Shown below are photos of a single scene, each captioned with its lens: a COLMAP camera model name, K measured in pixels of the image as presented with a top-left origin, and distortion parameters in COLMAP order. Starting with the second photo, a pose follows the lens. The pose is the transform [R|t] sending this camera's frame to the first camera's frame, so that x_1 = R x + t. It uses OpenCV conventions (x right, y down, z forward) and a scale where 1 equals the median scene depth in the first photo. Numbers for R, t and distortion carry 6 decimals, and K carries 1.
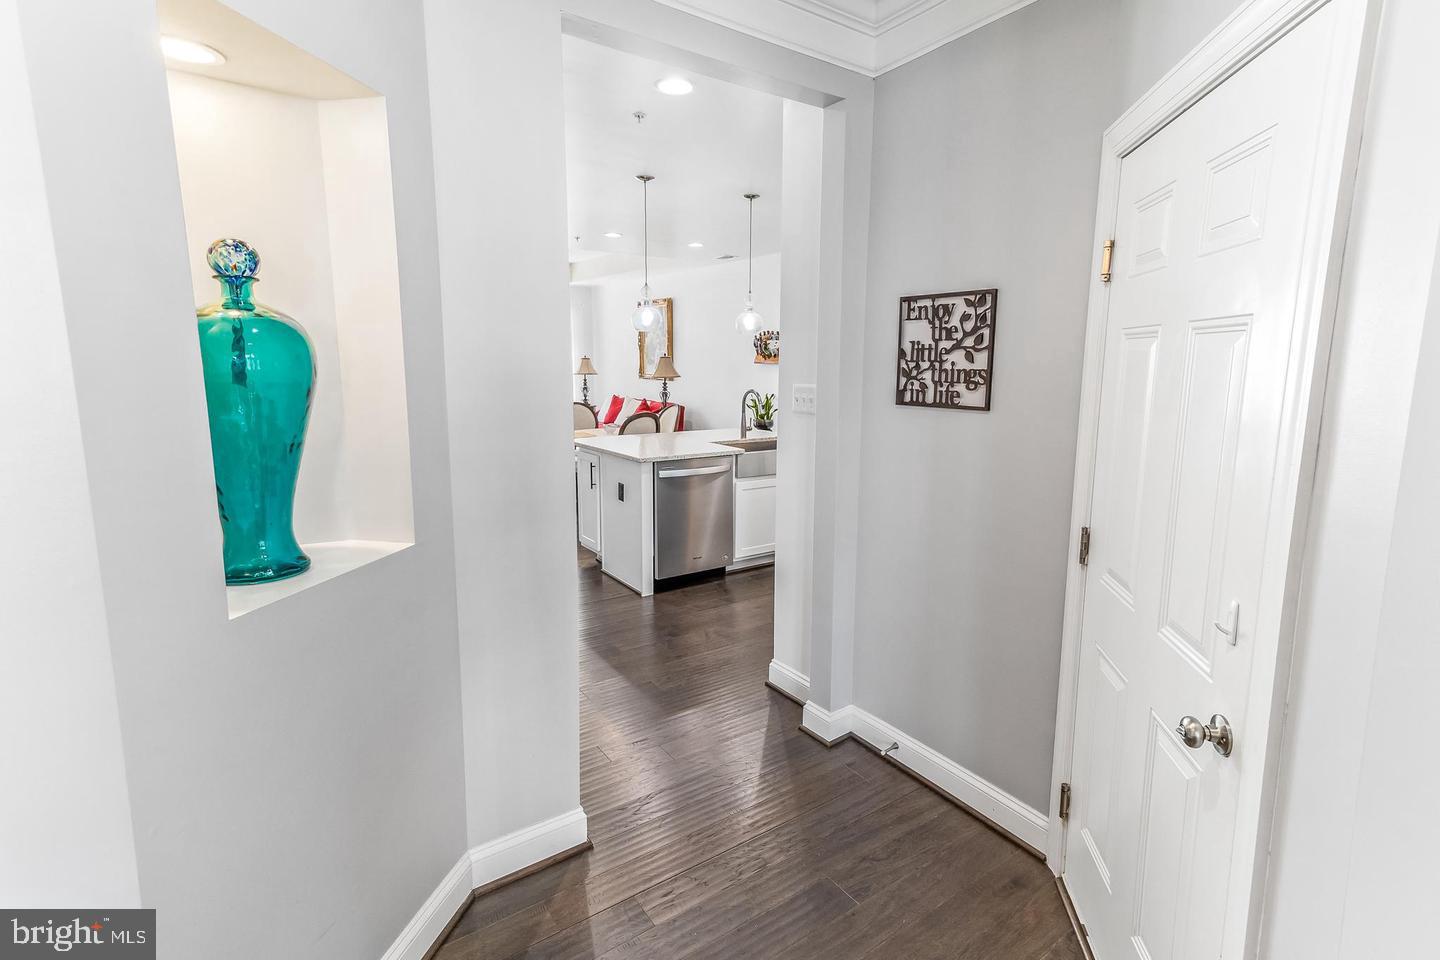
lens RADIAL K [[682.1, 0, 713.7], [0, 682.1, 471.3], [0, 0, 1]] dist [0.011487, 0.006253]
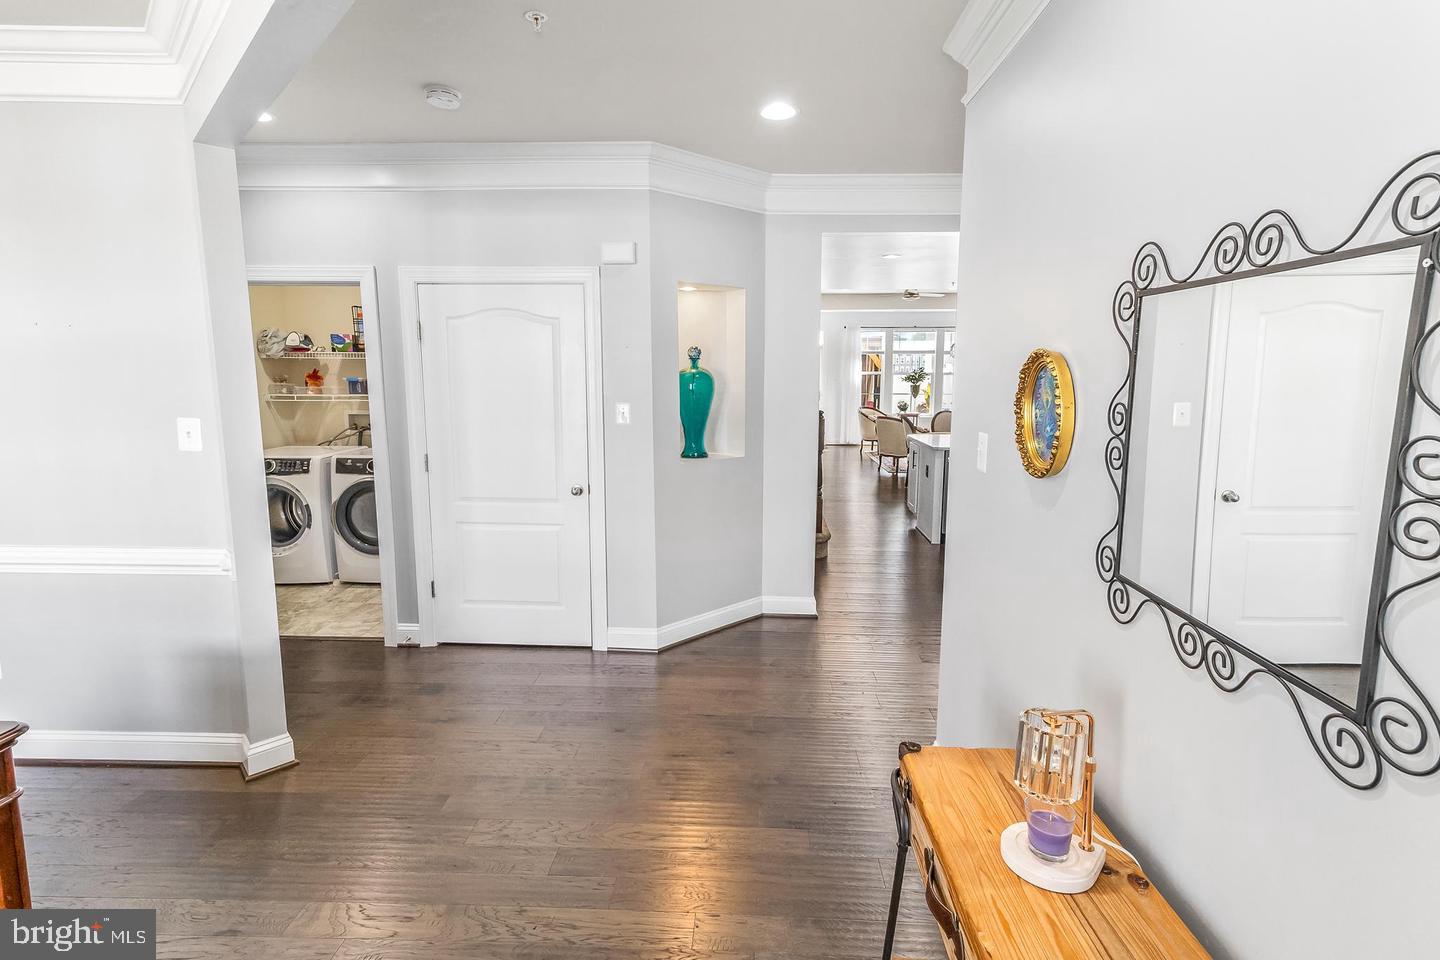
lens RADIAL K [[682.1, 0, 726.3], [0, 682.1, 466.0], [0, 0, 1]] dist [0.011487, 0.006253]
pose [[0.807640, 0.071553, -0.585318, 1.260377], [-0.085727, 0.996312, 0.003506, 0.179766], [0.583411, 0.047346, 0.810796, -1.393183]]
